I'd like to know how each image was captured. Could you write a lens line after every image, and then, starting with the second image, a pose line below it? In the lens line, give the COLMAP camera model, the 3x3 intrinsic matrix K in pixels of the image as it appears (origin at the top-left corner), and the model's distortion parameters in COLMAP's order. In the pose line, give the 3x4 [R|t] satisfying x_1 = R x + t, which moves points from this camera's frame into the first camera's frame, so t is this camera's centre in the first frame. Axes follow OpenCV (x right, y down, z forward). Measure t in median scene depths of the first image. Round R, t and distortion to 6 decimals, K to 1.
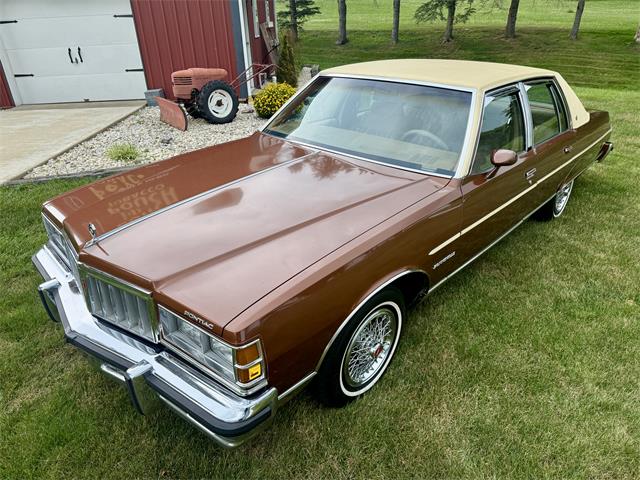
lens RADIAL K [[458.0, 0, 323.1], [0, 458.0, 241.6], [0, 0, 1]] dist [-0.010997, 0.001271]
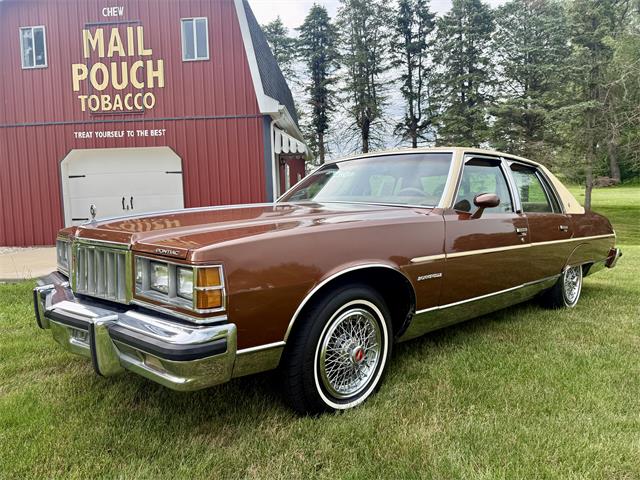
lens RADIAL K [[451.2, 0, 319.2], [0, 451.2, 243.7], [0, 0, 1]] dist [0.078747, -0.135970]
pose [[0.996925, 0.008182, -0.077939, 0.088300], [-0.036697, 0.927497, -0.372026, 0.304008], [0.069244, 0.373742, 0.924944, 0.030641]]
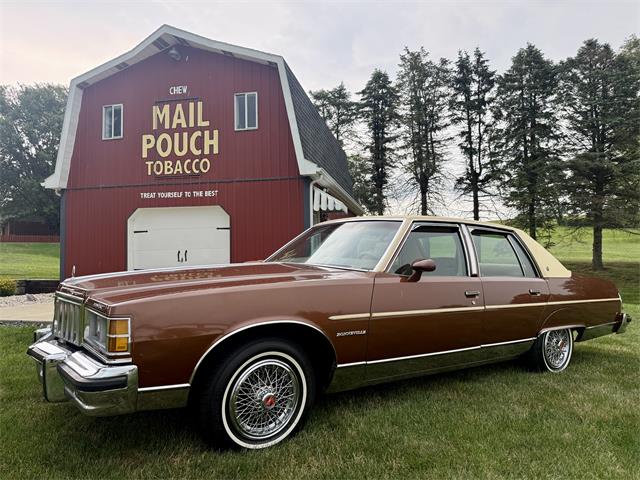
lens RADIAL K [[451.2, 0, 319.2], [0, 451.2, 243.7], [0, 0, 1]] dist [0.078747, -0.135970]
pose [[0.972293, 0.009100, -0.233588, 0.388321], [-0.119328, 0.878569, -0.462469, 0.318865], [0.201014, 0.477529, 0.855313, -0.062215]]
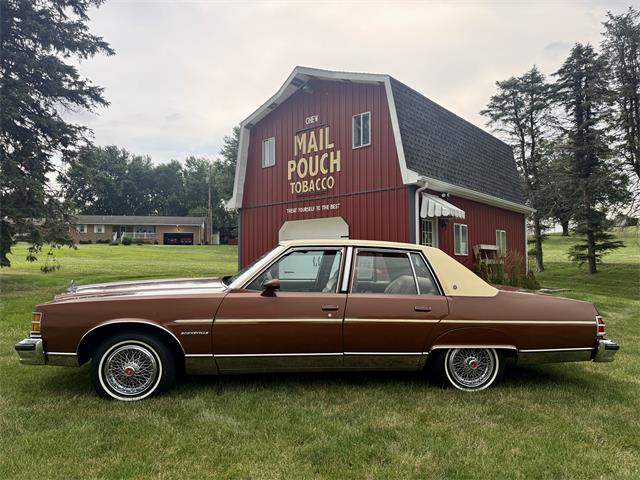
lens RADIAL K [[443.1, 0, 319.9], [0, 443.1, 247.4], [0, 0, 1]] dist [0.079803, -0.091267]
pose [[0.741322, 0.002185, -0.671146, 1.405175], [-0.311102, 0.887192, -0.340743, 0.145359], [0.594691, 0.461395, 0.658375, 0.093266]]
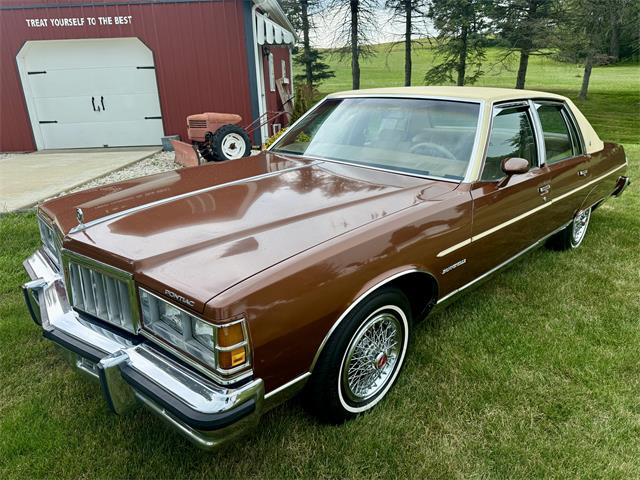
lens RADIAL K [[457.3, 0, 321.2], [0, 457.3, 246.3], [0, 0, 1]] dist [-0.003538, -0.007396]
pose [[0.999354, 0.013856, -0.033151, 0.022077], [-0.017708, 0.992749, -0.118891, 0.098978], [0.031263, 0.119401, 0.992354, 0.054657]]
